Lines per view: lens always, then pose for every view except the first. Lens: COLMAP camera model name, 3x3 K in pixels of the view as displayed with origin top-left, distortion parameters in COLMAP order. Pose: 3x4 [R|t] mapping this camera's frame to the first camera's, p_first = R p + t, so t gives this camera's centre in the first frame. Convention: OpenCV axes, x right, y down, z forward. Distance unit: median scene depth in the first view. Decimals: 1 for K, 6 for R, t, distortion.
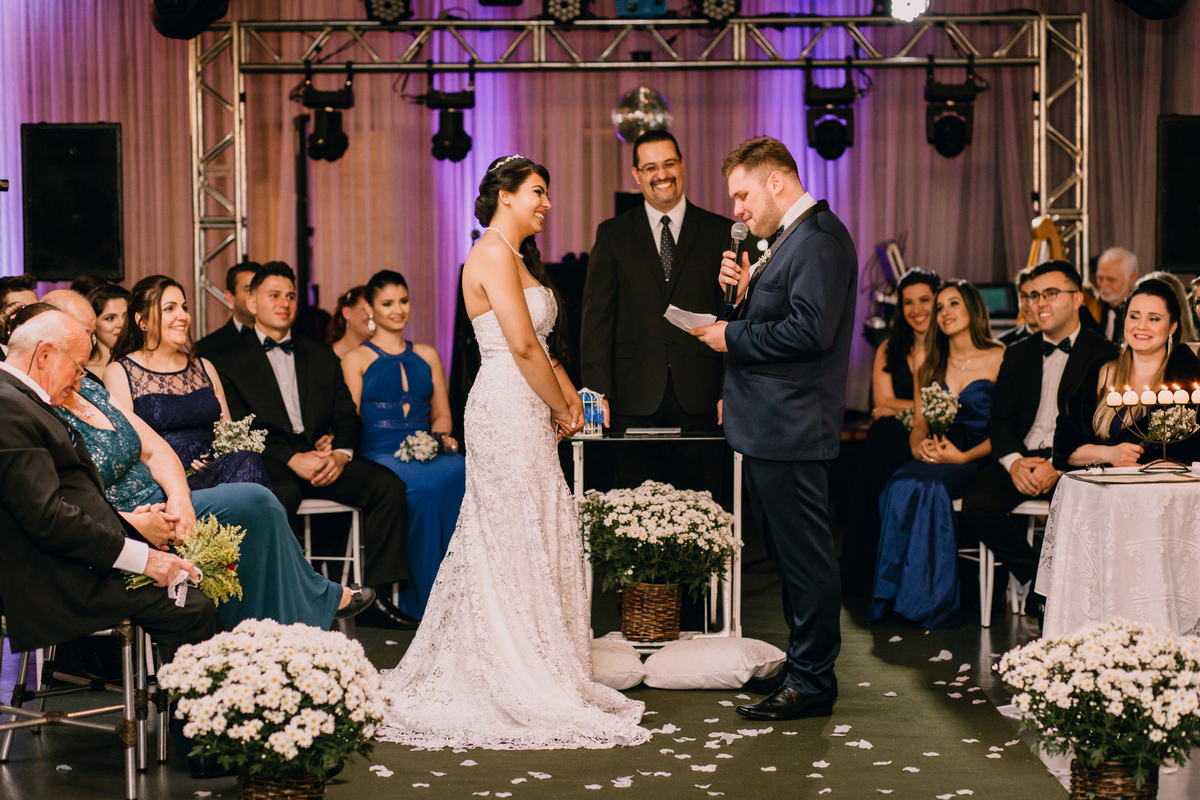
lens RADIAL K [[3019.1, 0, 600.0], [0, 3019.1, 400.0], [0, 0, 1]] dist [0.054354, -0.213815]
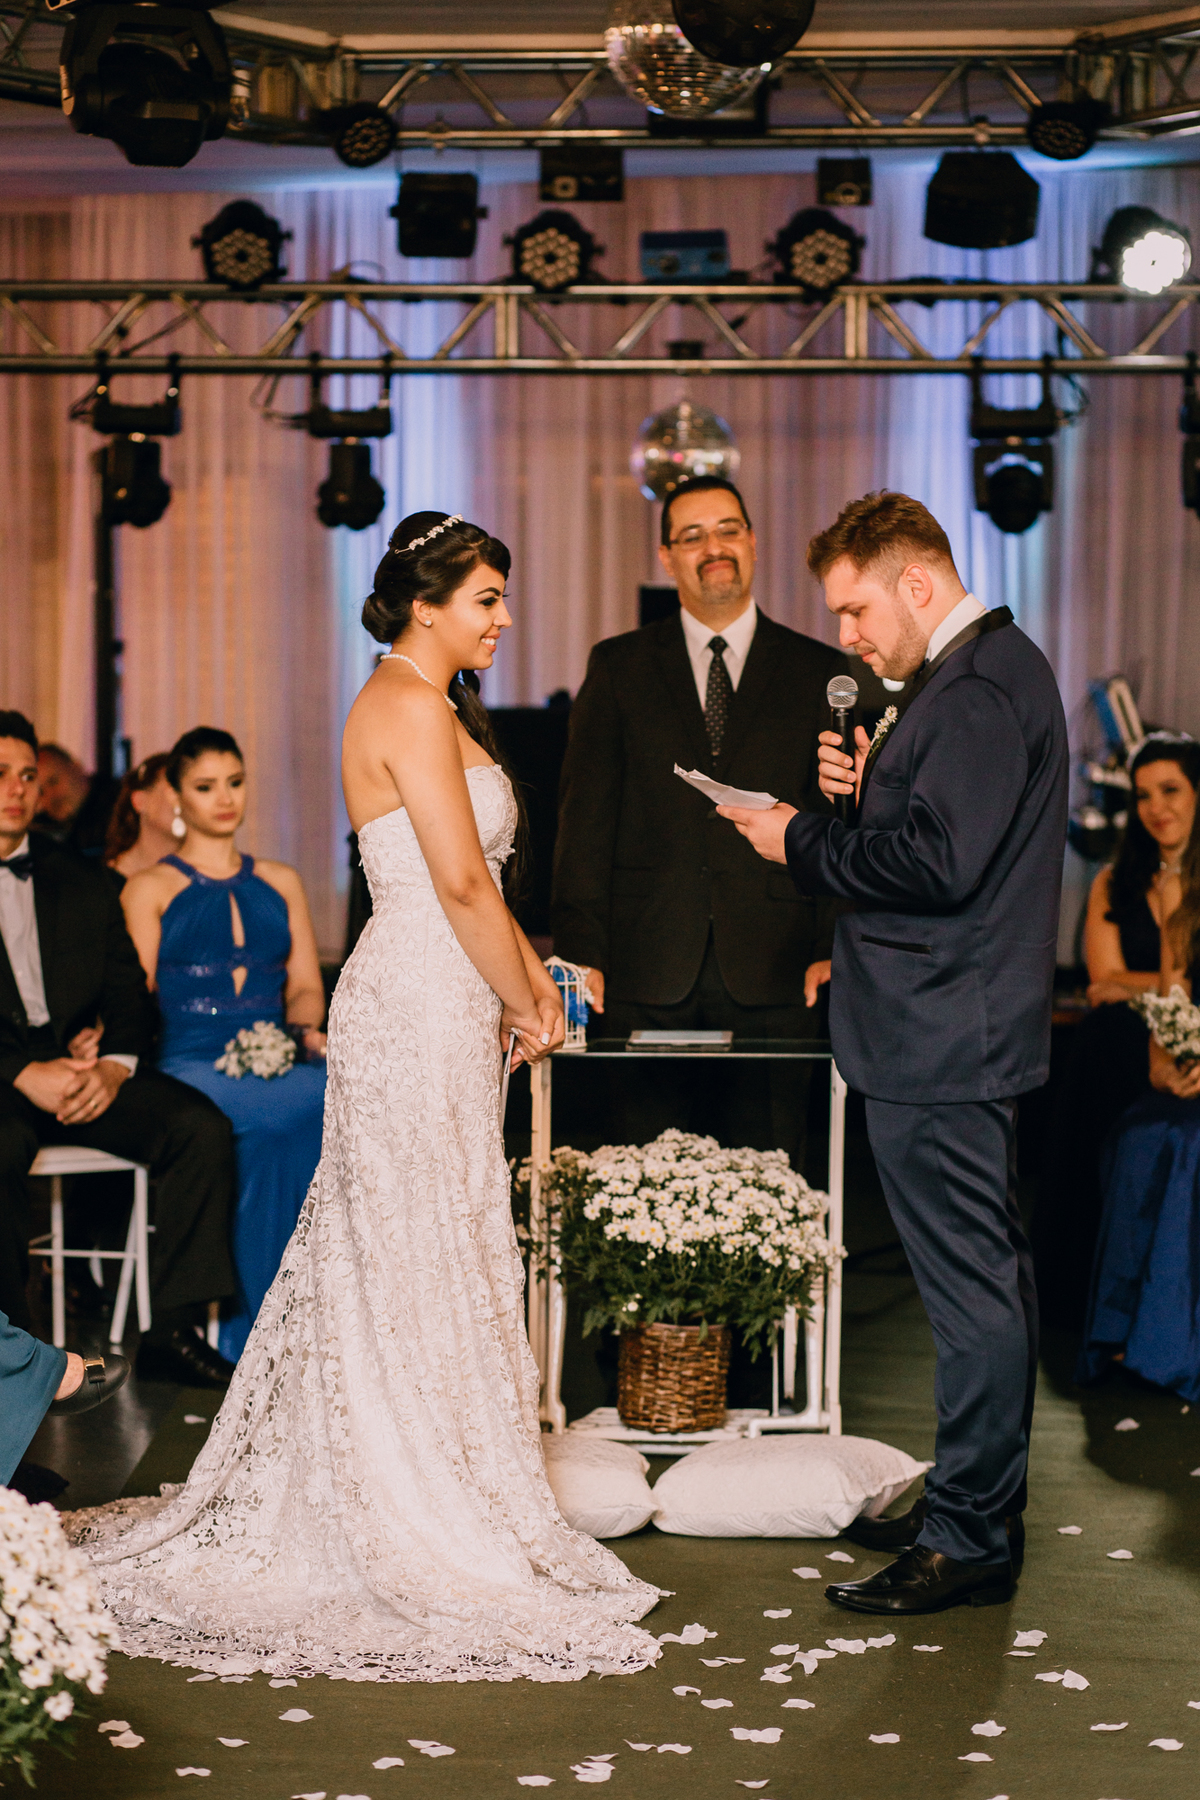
lens RADIAL K [[4528.7, 0, 600.0], [0, 4528.7, 900.0], [0, 0, 1]] dist [0.054354, -0.213815]
pose [[0.999864, 0.010946, -0.012318, 0.011835], [-0.010905, 0.999935, 0.003377, -0.015451], [0.012355, -0.003242, 0.999918, 0.177697]]
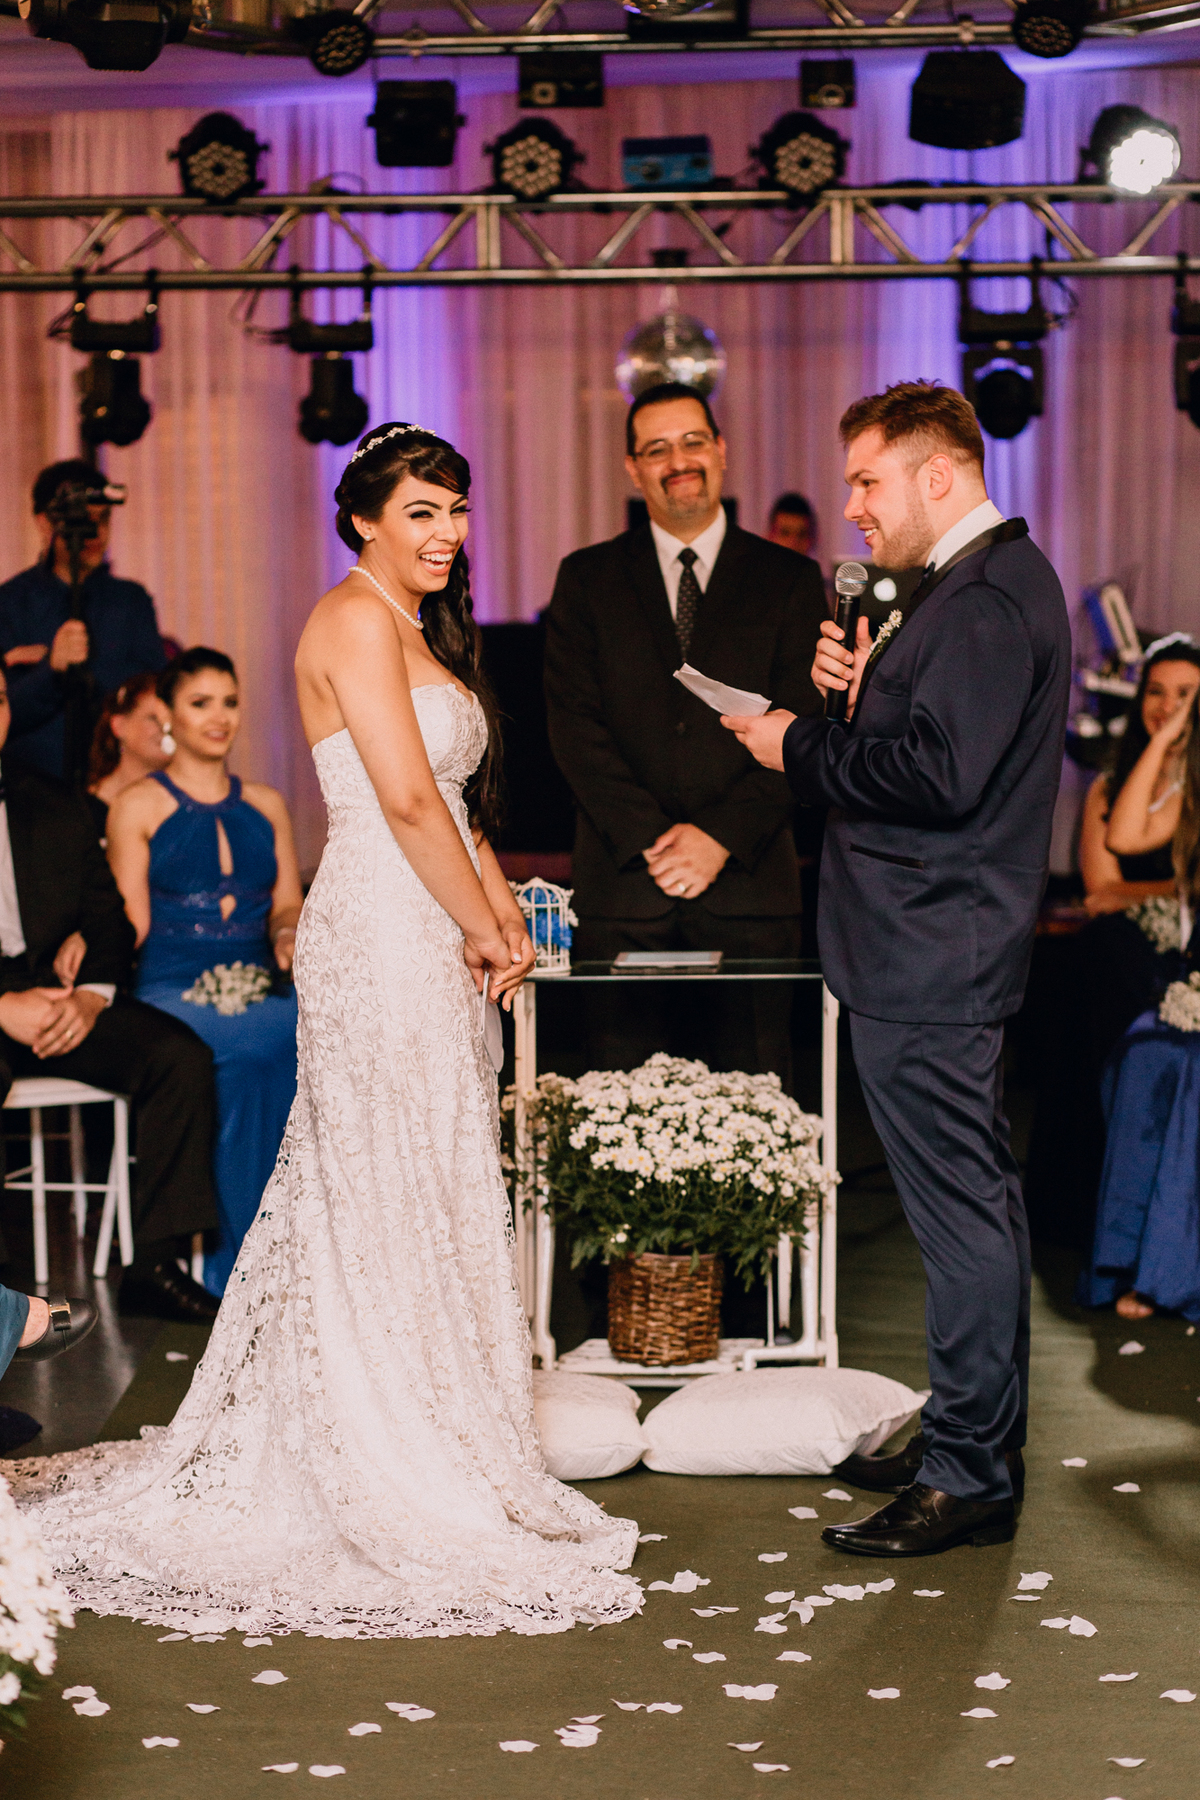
lens RADIAL K [[4384.7, 0, 600.0], [0, 4384.7, 900.0], [0, 0, 1]] dist [0.058053, -0.199013]
pose [[0.999885, -0.003824, -0.014677, 0.015673], [0.004176, 0.999703, 0.024020, -0.016822], [0.014581, -0.024078, 0.999604, 0.221250]]
